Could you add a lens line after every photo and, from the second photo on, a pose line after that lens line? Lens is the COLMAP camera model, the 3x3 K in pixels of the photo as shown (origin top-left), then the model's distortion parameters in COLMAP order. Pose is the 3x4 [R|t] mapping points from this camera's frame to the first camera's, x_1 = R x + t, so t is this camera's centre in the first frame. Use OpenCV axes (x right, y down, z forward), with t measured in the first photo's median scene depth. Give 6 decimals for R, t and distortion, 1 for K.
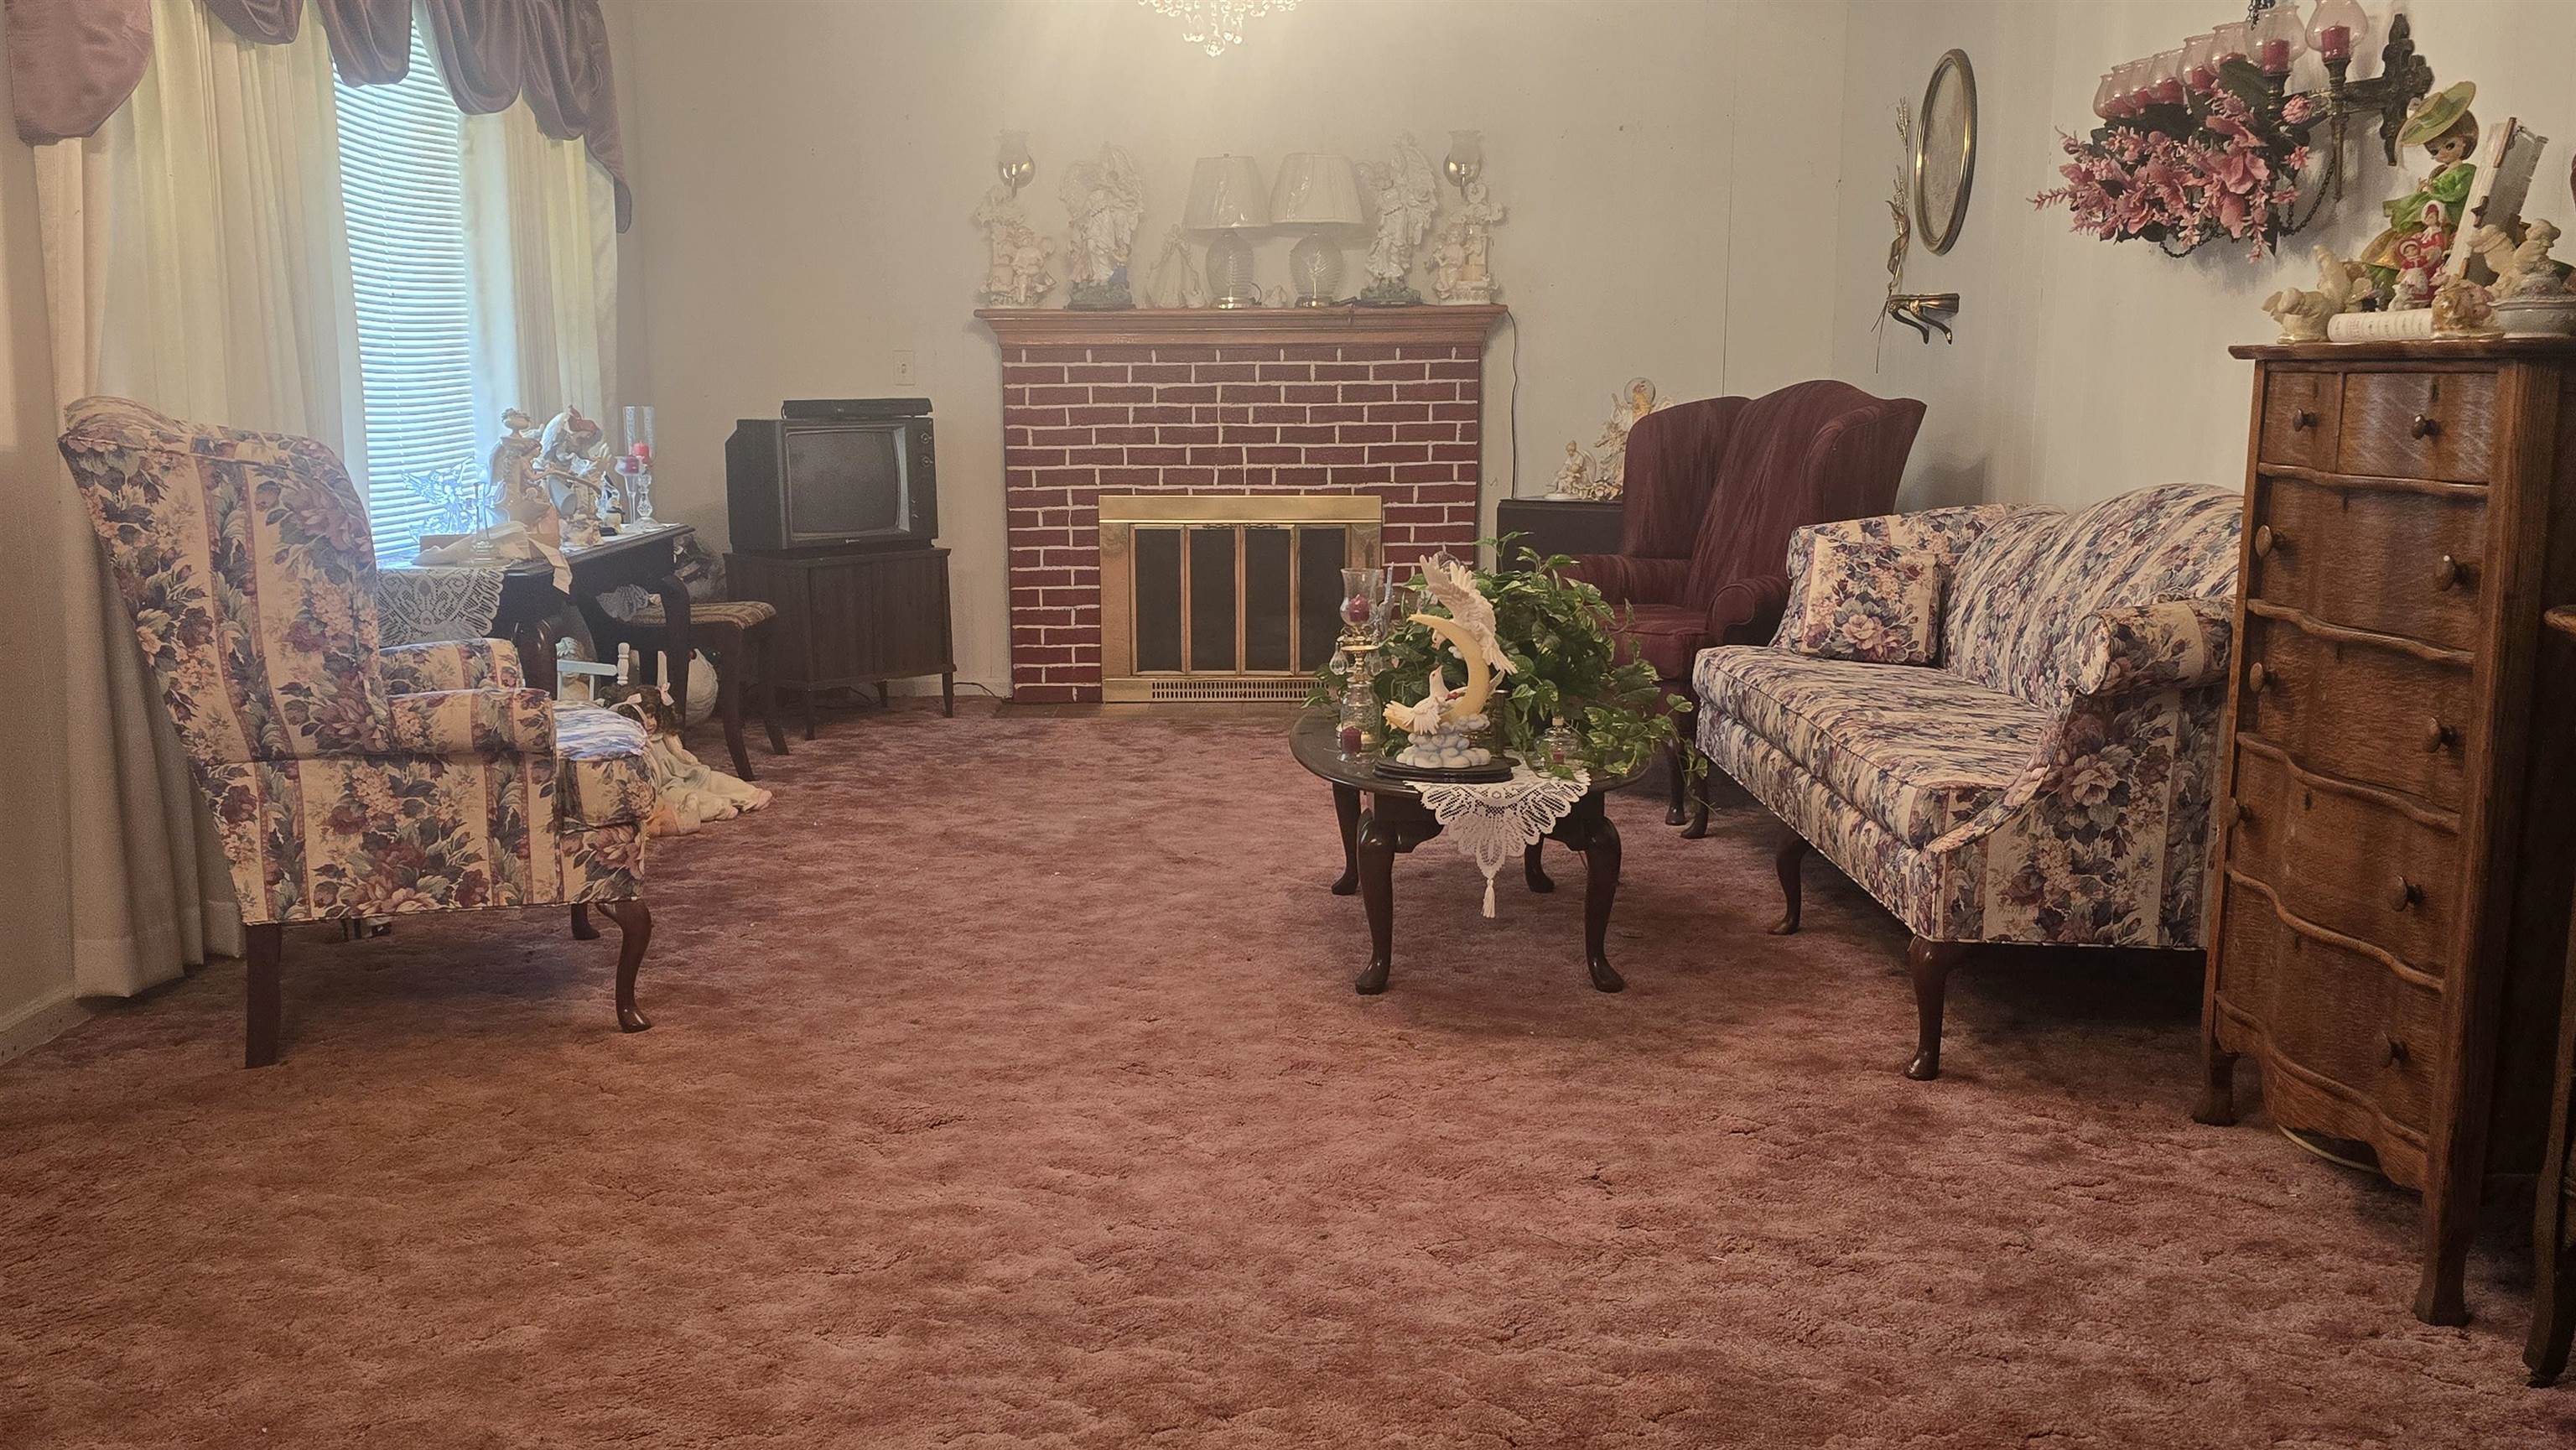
lens RADIAL K [[2211.0, 0, 1268.7], [0, 2211.0, 728.9], [0, 0, 1]] dist [0.072164, -0.092690]
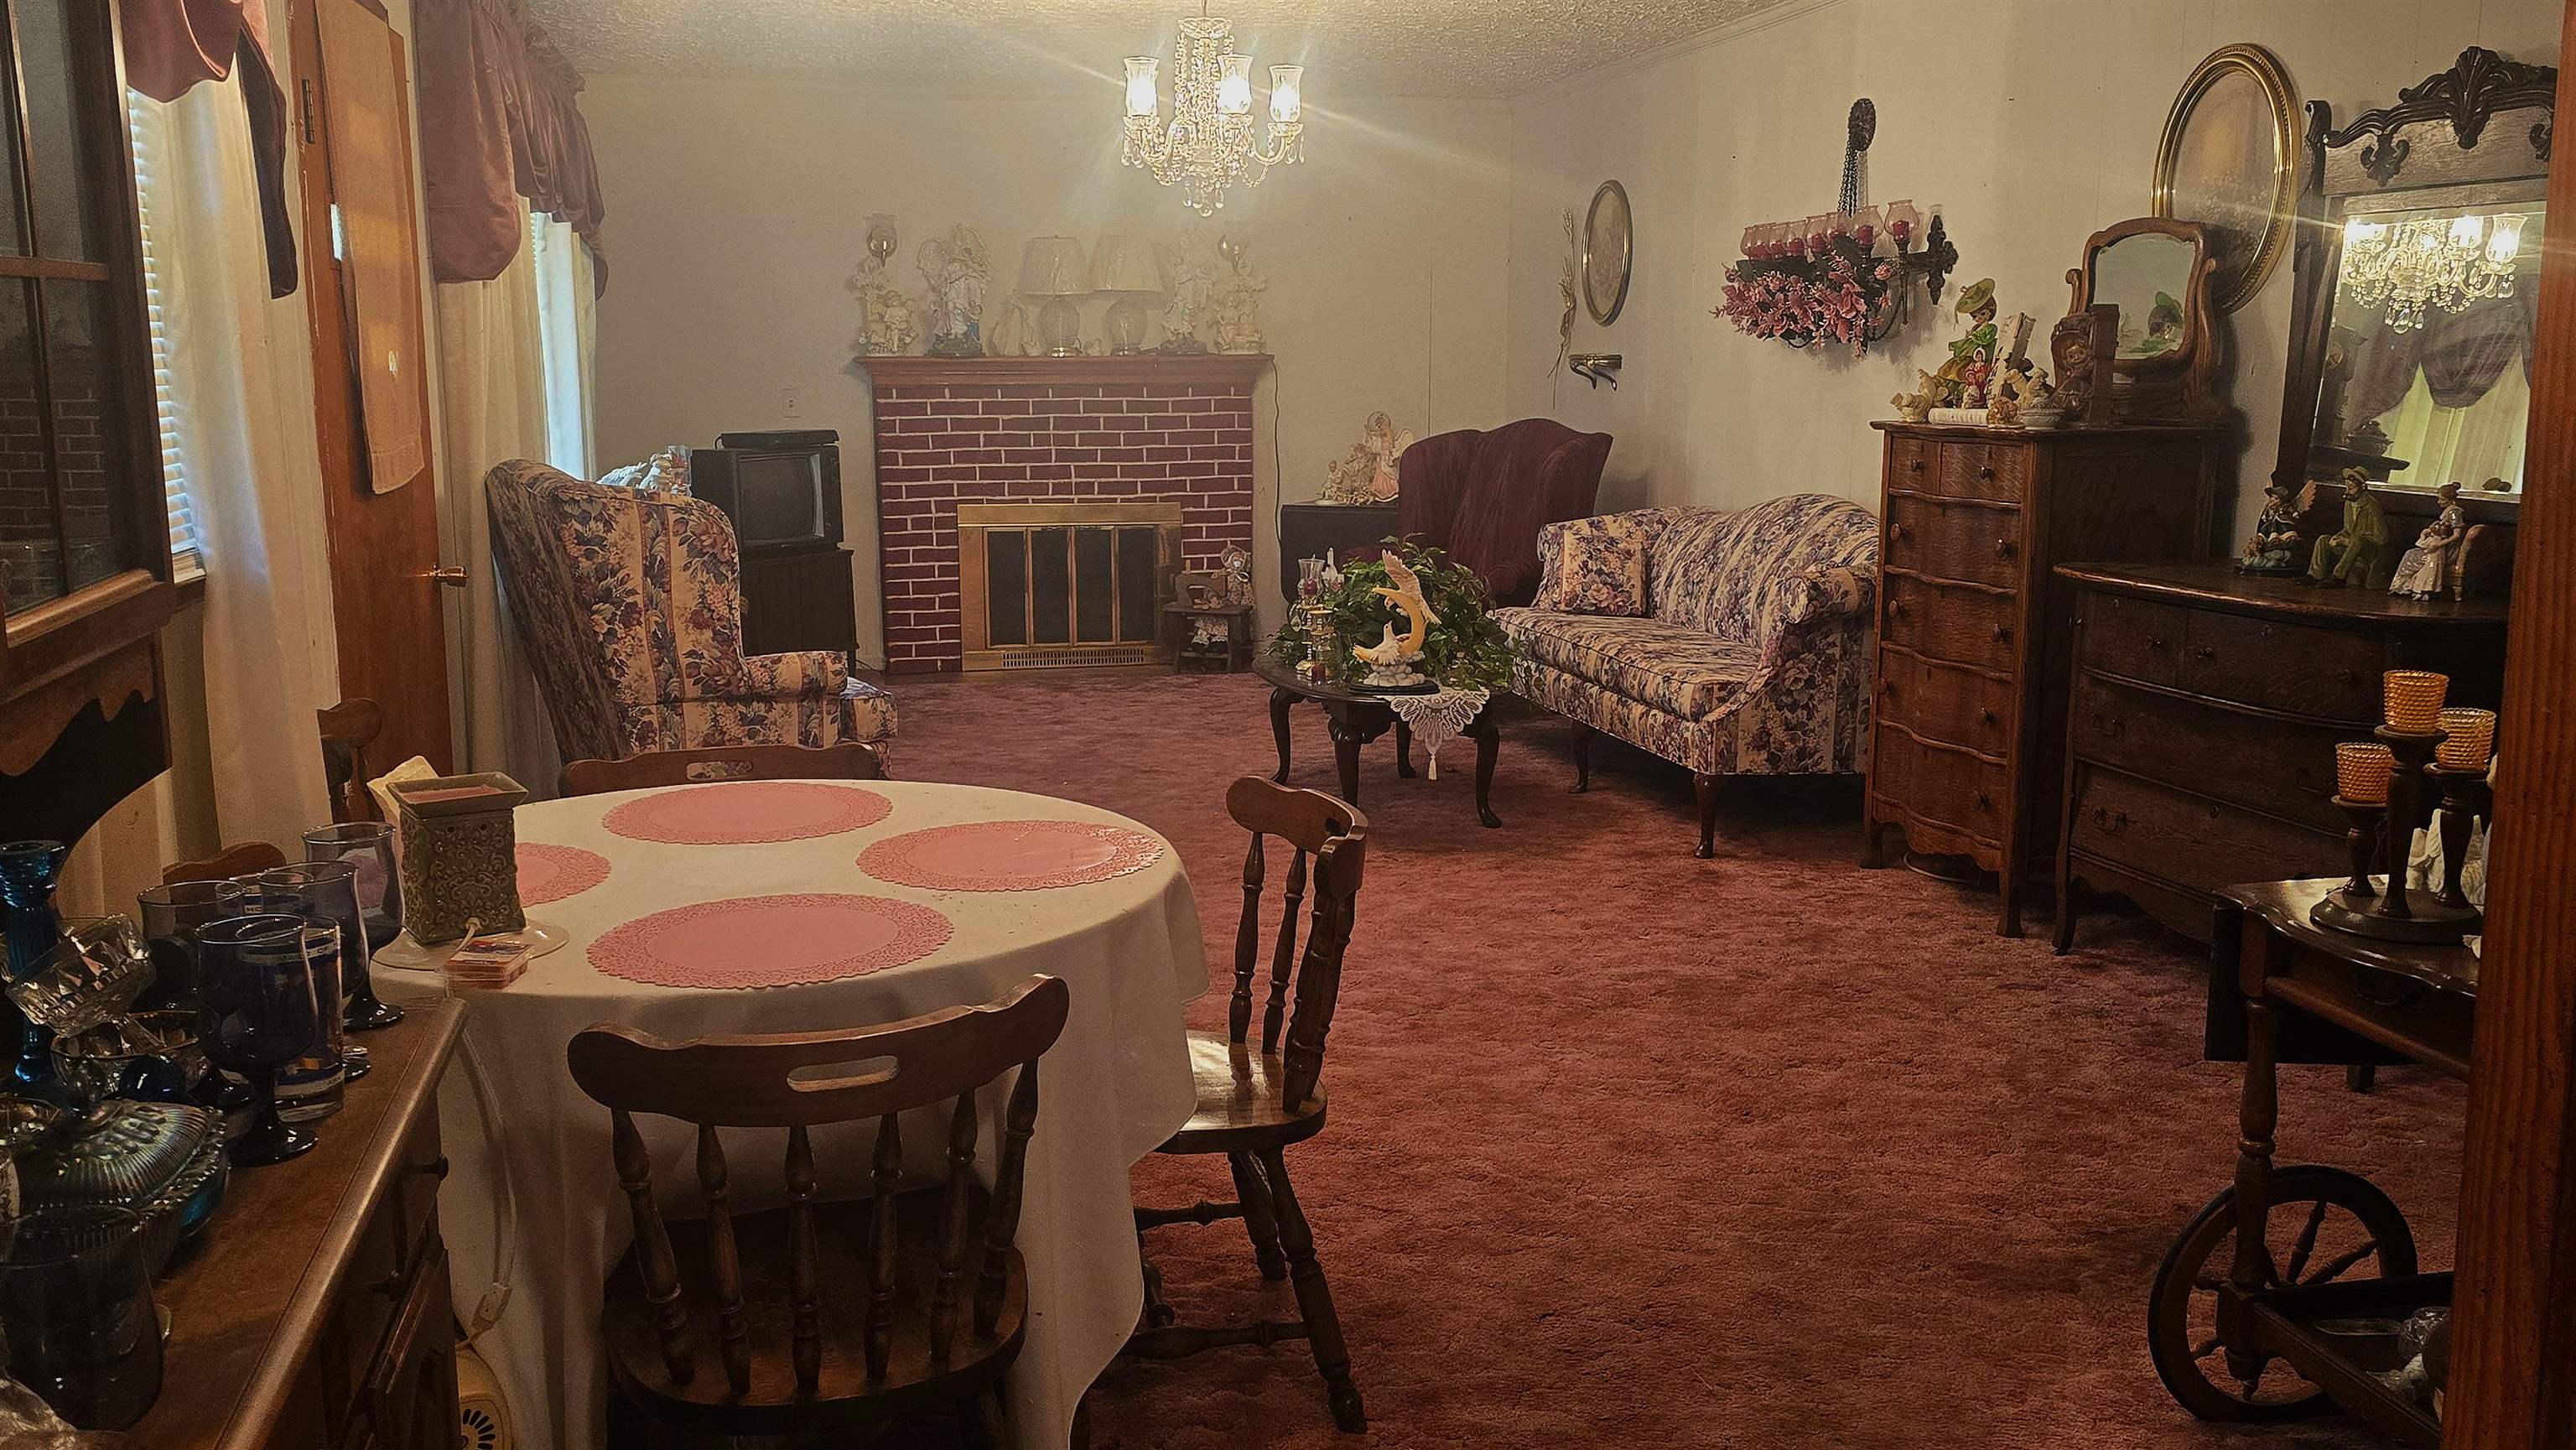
lens RADIAL K [[2211.0, 0, 1286.3], [0, 2211.0, 718.0], [0, 0, 1]] dist [0.072164, -0.092690]
pose [[0.973873, -0.037450, 0.223985, -0.350605], [0.037389, 0.999291, 0.004517, 0.030650], [-0.223995, 0.003976, 0.974582, -0.504740]]
